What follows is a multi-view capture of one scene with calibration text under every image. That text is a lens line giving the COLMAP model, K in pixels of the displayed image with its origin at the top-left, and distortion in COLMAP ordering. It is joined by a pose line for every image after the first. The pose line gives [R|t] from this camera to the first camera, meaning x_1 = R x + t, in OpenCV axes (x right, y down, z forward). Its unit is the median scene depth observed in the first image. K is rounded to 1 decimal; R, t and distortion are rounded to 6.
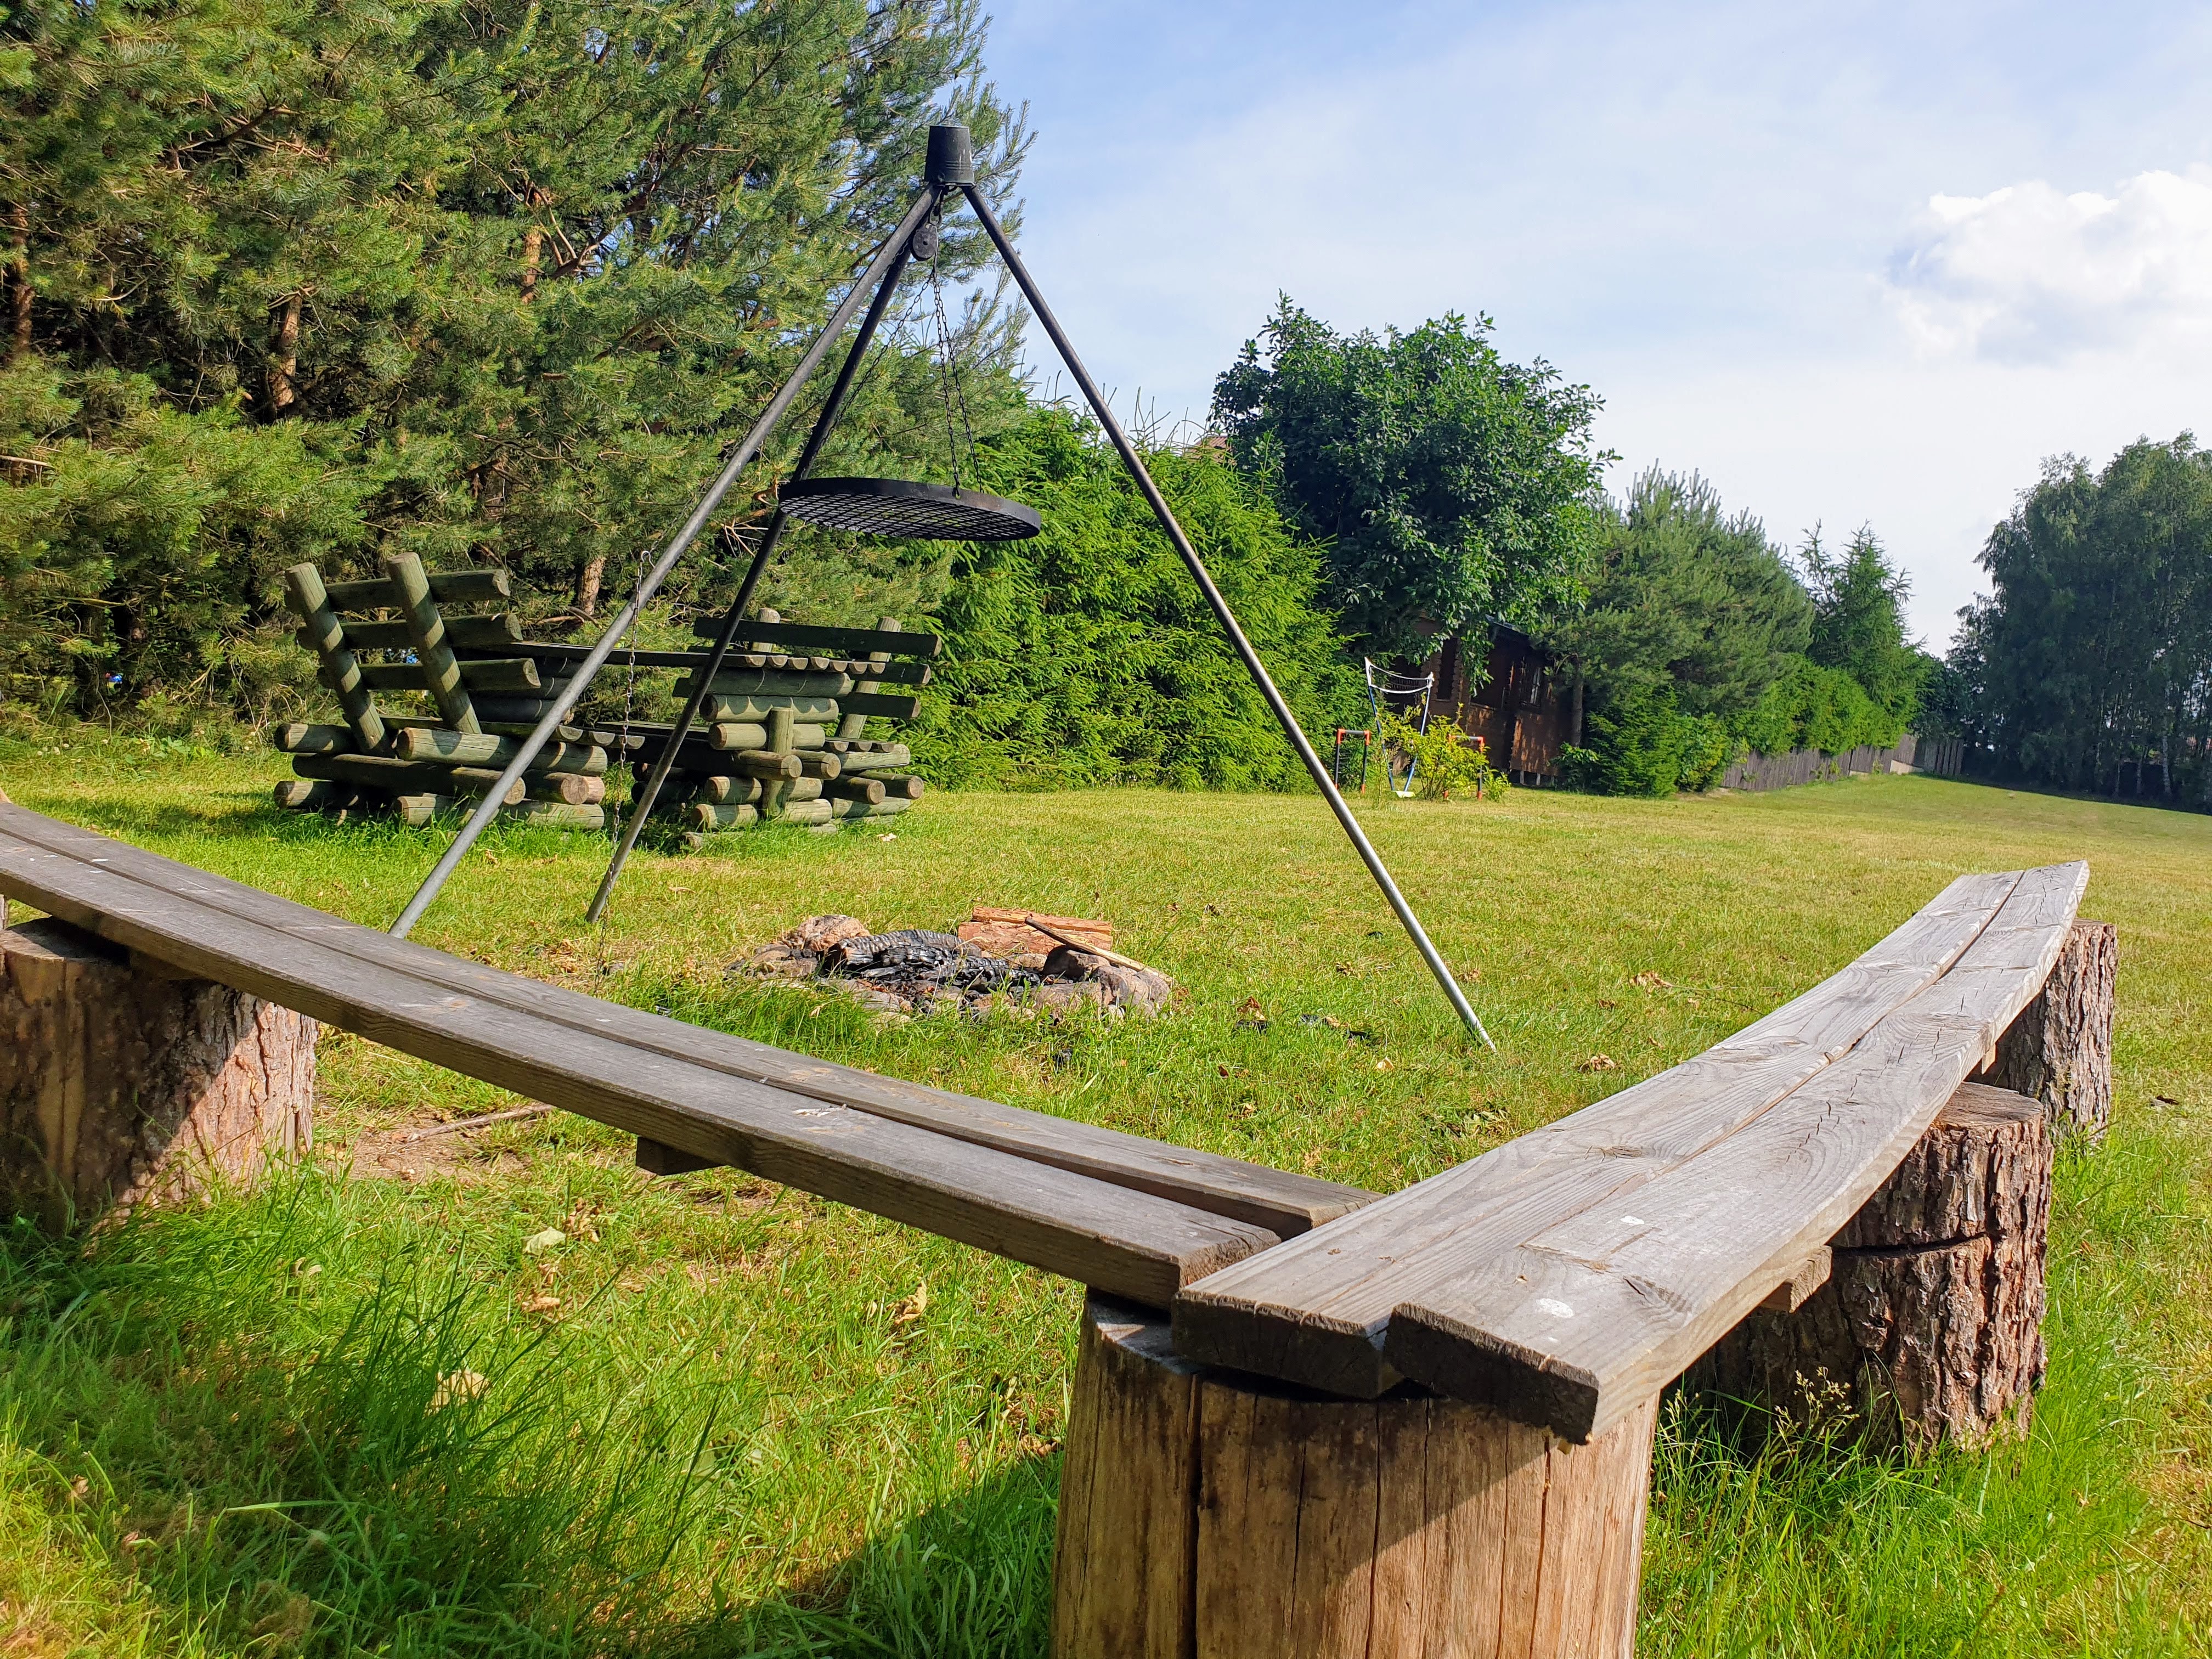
lens RADIAL K [[1733.4, 0, 1147.8], [0, 1733.4, 829.3], [0, 0, 1]] dist [0.028570, -0.033211]
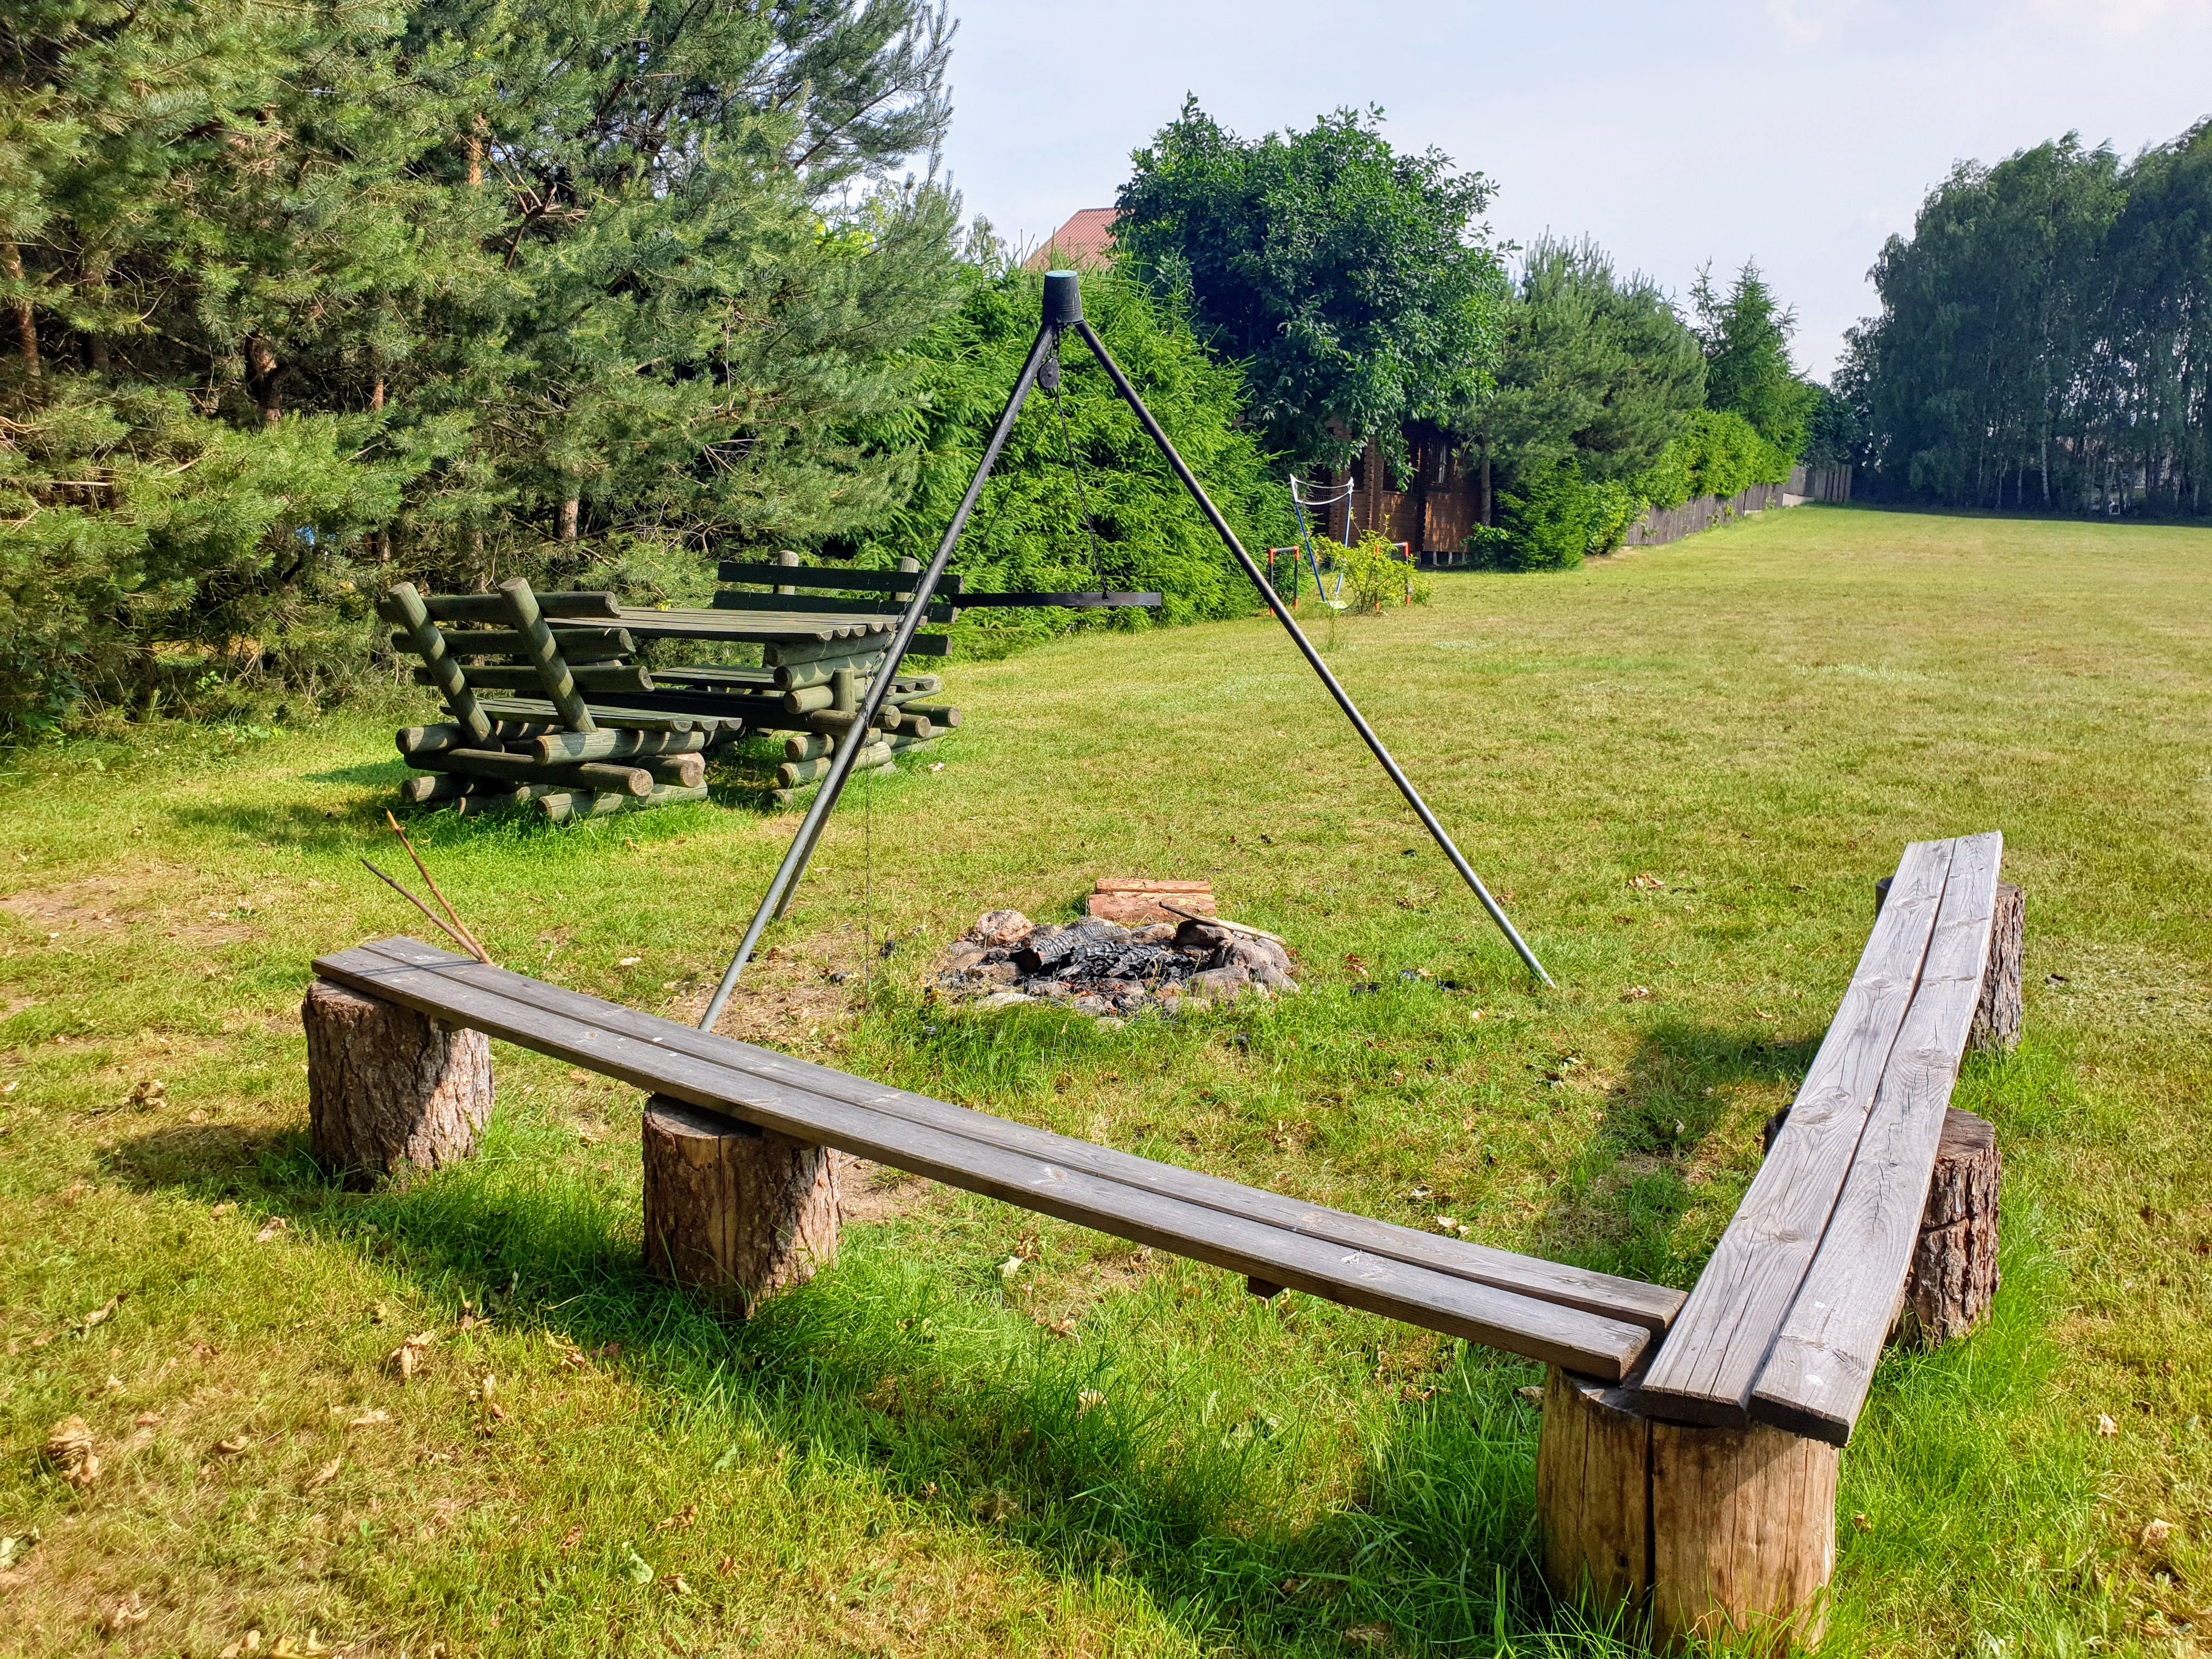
lens RADIAL K [[1733.4, 0, 1146.1], [0, 1733.4, 852.1], [0, 0, 1]] dist [0.028570, -0.033211]
pose [[0.994509, -0.094902, 0.044101, -0.046042], [0.087852, 0.986115, 0.140921, -0.055261], [-0.056862, -0.136273, 0.989038, -0.076140]]
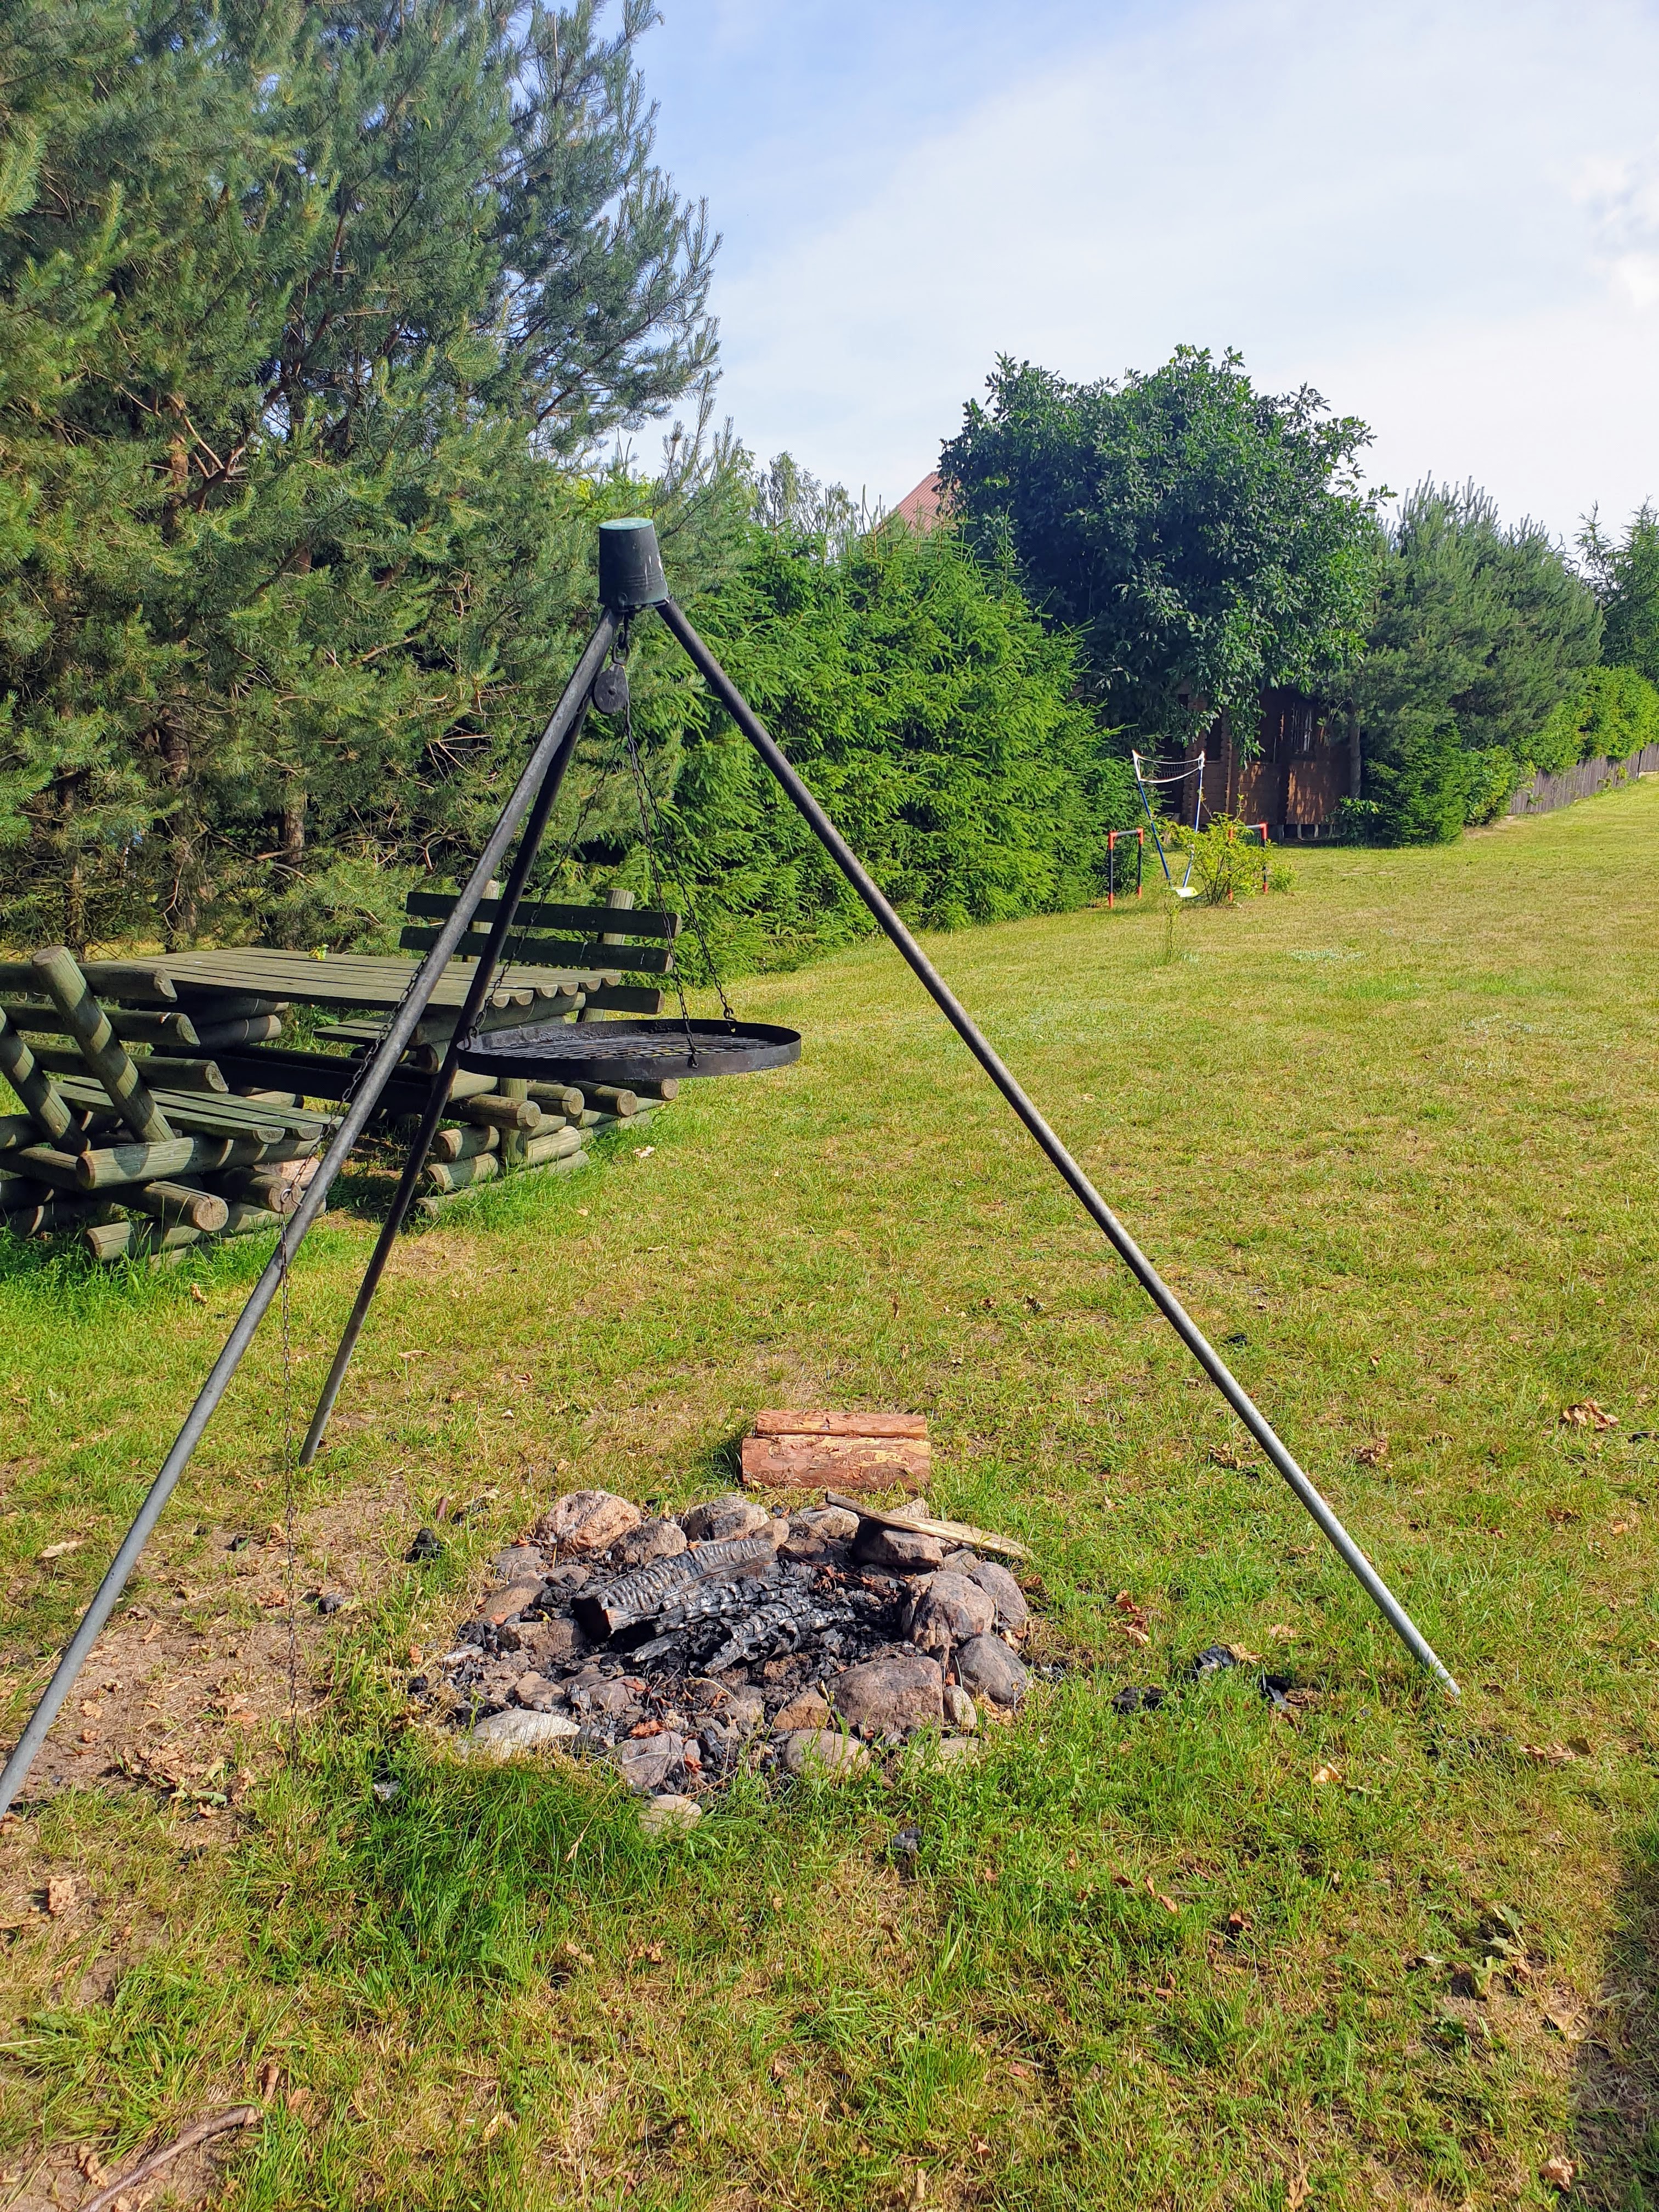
lens RADIAL K [[1733.4, 0, 840.1], [0, 1733.4, 1124.2], [0, 0, 1]] dist [0.028570, -0.033211]
pose [[0.994755, -0.089626, -0.049283, -0.003563], [0.095571, 0.986131, 0.135687, -0.077681], [0.036438, -0.139685, 0.989525, 0.081531]]
